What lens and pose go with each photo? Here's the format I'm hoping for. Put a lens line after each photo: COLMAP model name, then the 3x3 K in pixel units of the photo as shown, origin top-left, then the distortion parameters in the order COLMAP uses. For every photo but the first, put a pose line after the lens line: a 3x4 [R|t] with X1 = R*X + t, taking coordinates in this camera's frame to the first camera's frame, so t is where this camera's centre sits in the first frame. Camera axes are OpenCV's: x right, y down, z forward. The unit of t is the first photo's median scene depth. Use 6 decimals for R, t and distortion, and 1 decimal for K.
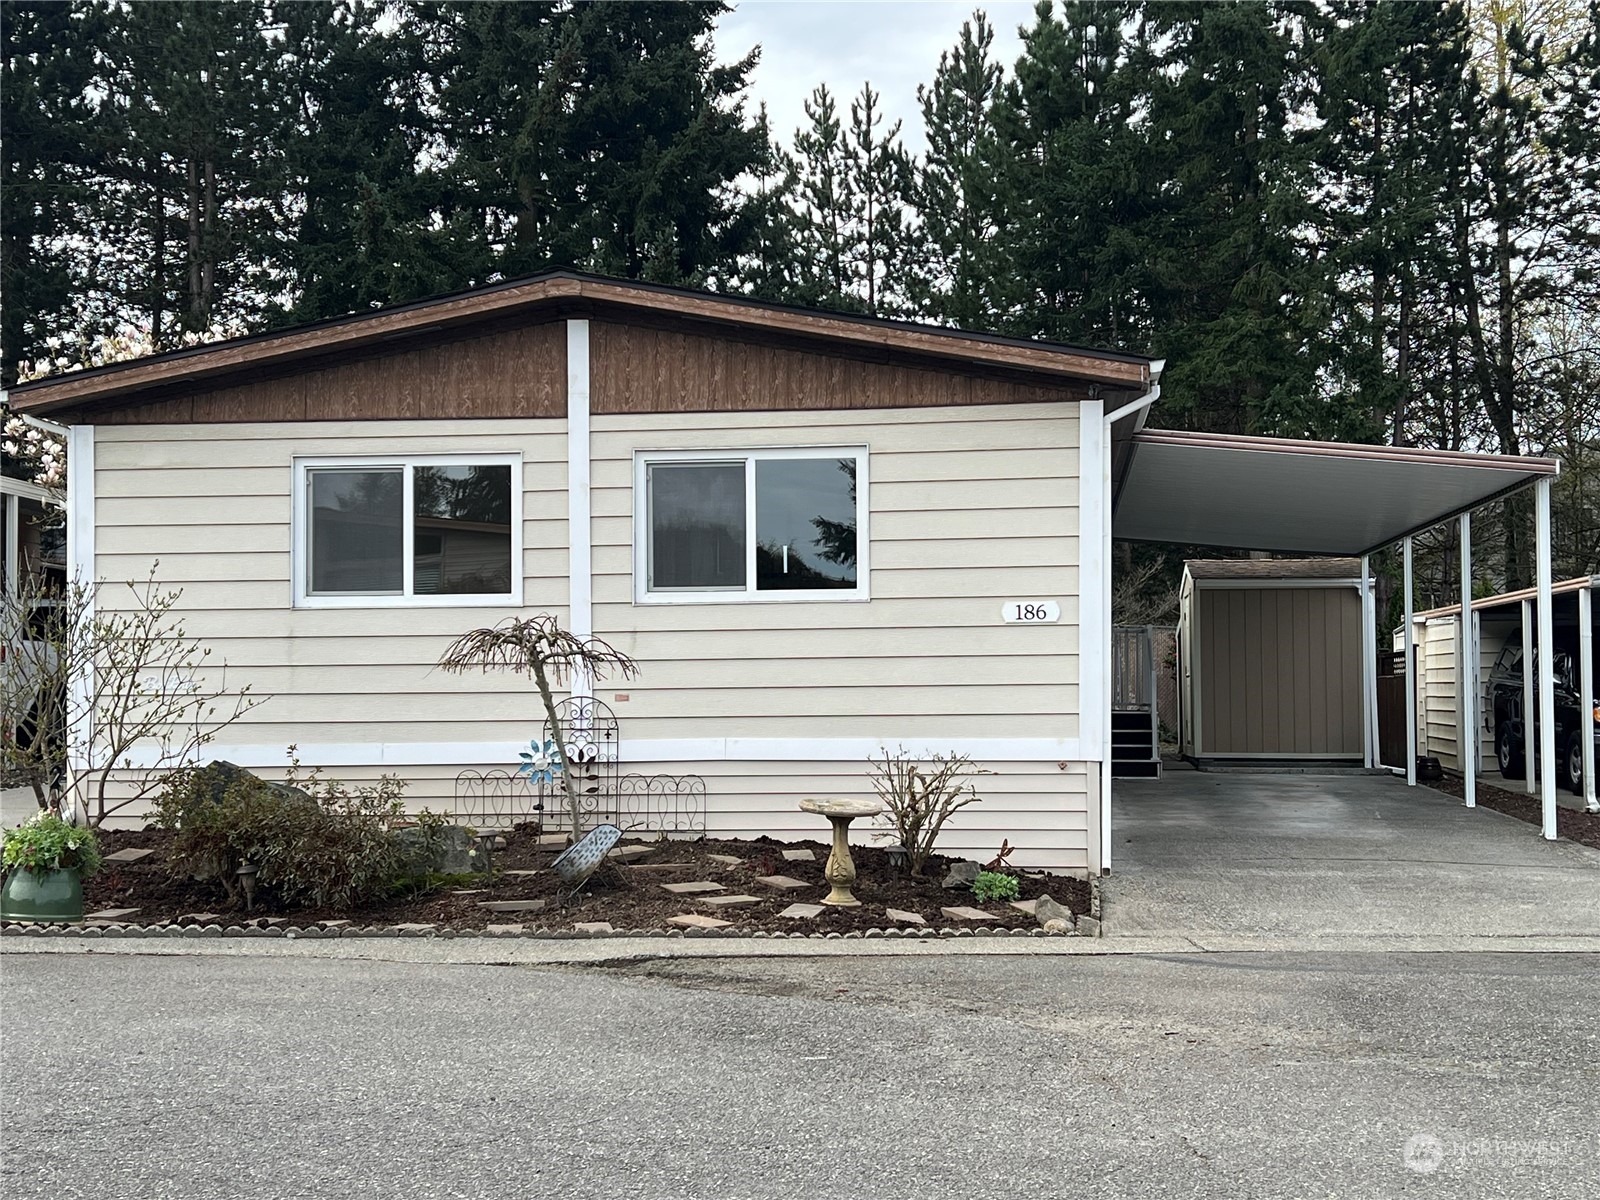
lens RADIAL K [[2101.2, 0, 800.8], [0, 2101.2, 603.5], [0, 0, 1]] dist [0.143923, 0.000000]
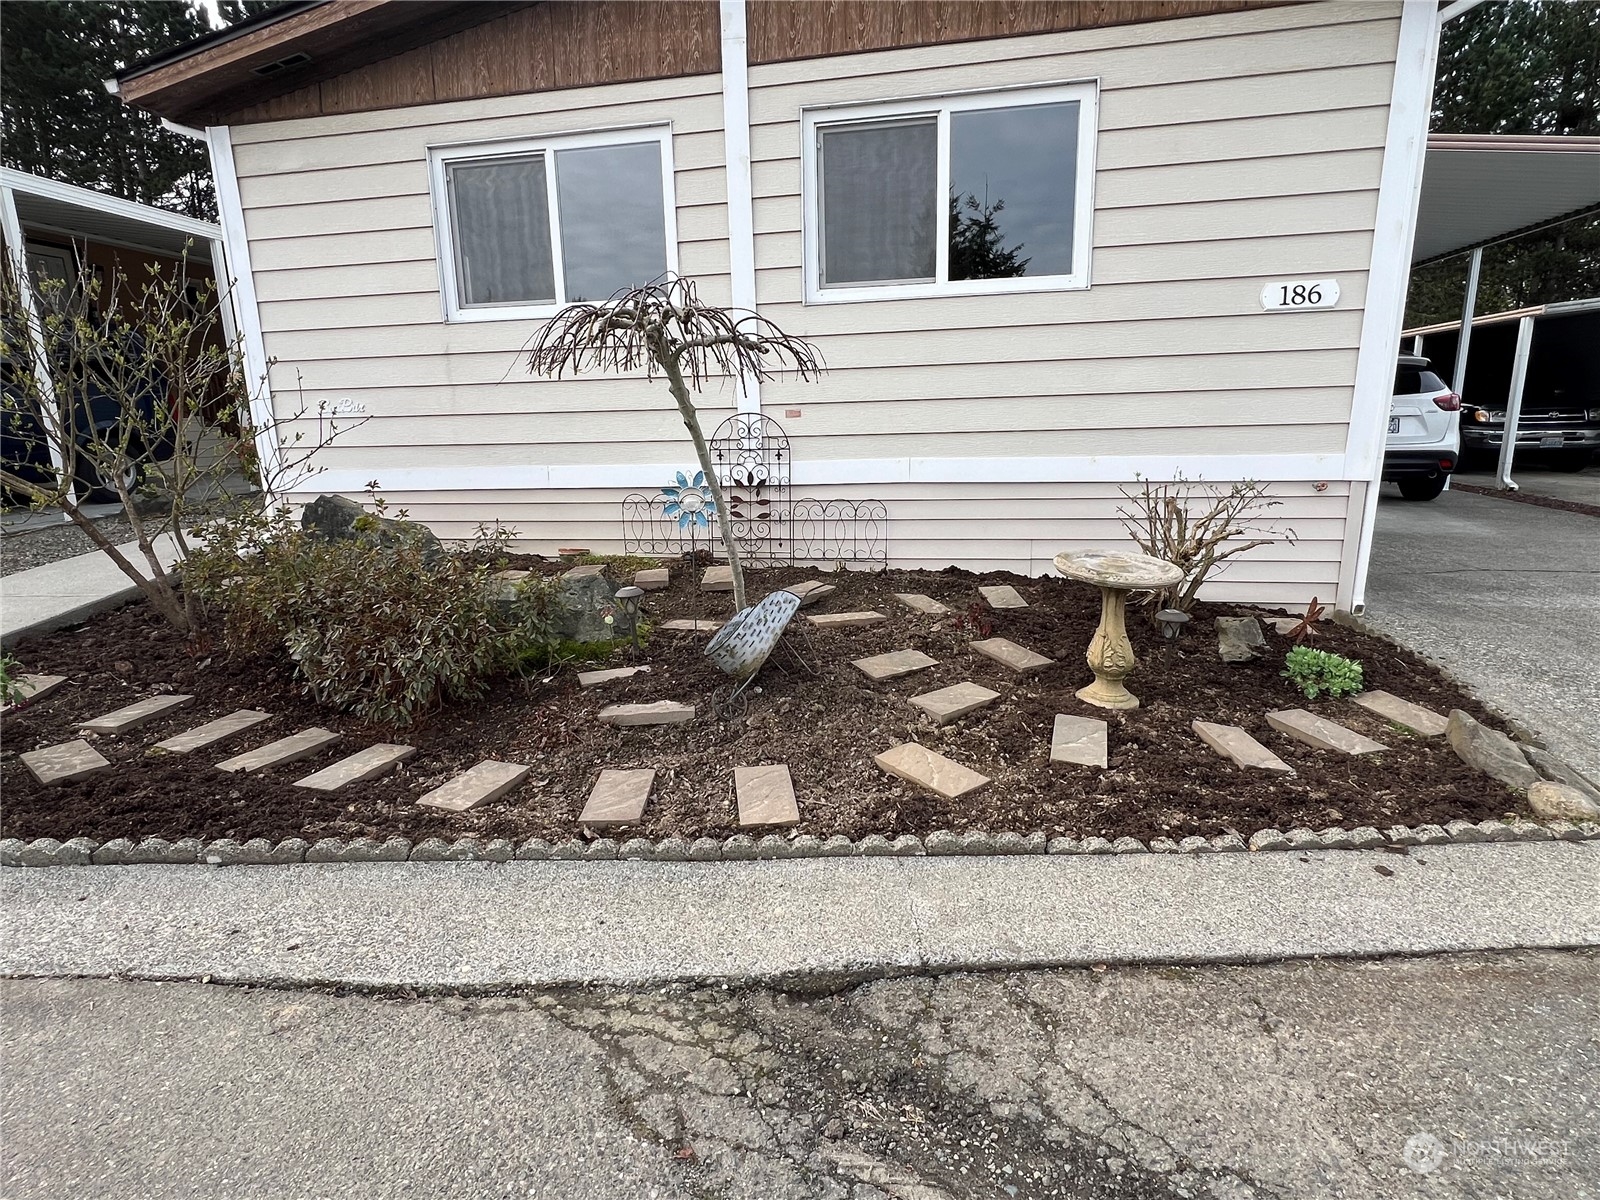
lens RADIAL K [[834.5, 0, 792.9], [0, 834.5, 603.5], [0, 0, 1]] dist [-0.006076, -0.002979]
pose [[0.996922, 0.000165, -0.078399, -0.057292], [0.020347, 0.965190, 0.260756, 0.030397], [0.075713, -0.261548, 0.962216, 0.636843]]
